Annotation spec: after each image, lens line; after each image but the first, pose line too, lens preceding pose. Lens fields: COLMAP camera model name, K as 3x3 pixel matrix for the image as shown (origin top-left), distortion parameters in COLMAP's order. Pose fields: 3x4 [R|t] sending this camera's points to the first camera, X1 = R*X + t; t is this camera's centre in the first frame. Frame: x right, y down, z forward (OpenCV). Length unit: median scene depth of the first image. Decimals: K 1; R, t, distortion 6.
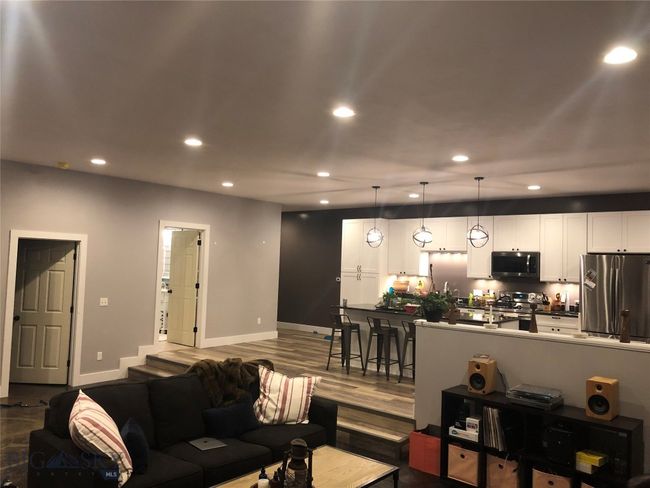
lens RADIAL K [[532.7, 0, 318.1], [0, 532.7, 233.0], [0, 0, 1]] dist [0.006922, 0.000053]
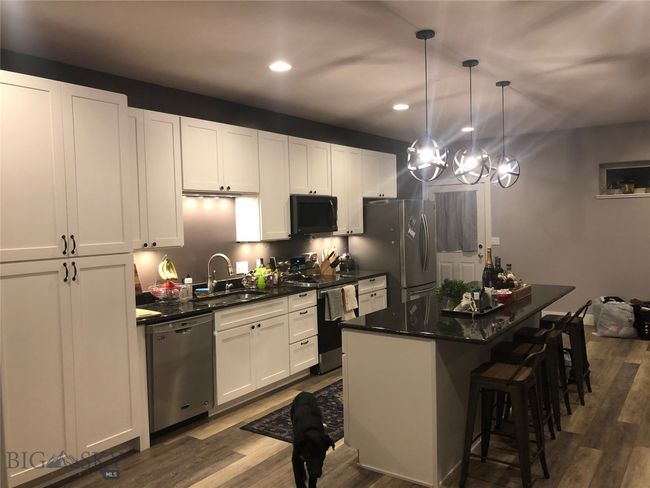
lens RADIAL K [[531.9, 0, 317.1], [0, 531.9, 233.6], [0, 0, 1]] dist [0.044996, -0.068670]
pose [[-0.091143, -0.067318, 0.993560, -0.267659], [-0.052967, 0.996628, 0.062667, 0.037671], [-0.994428, -0.046914, -0.094401, 0.981702]]
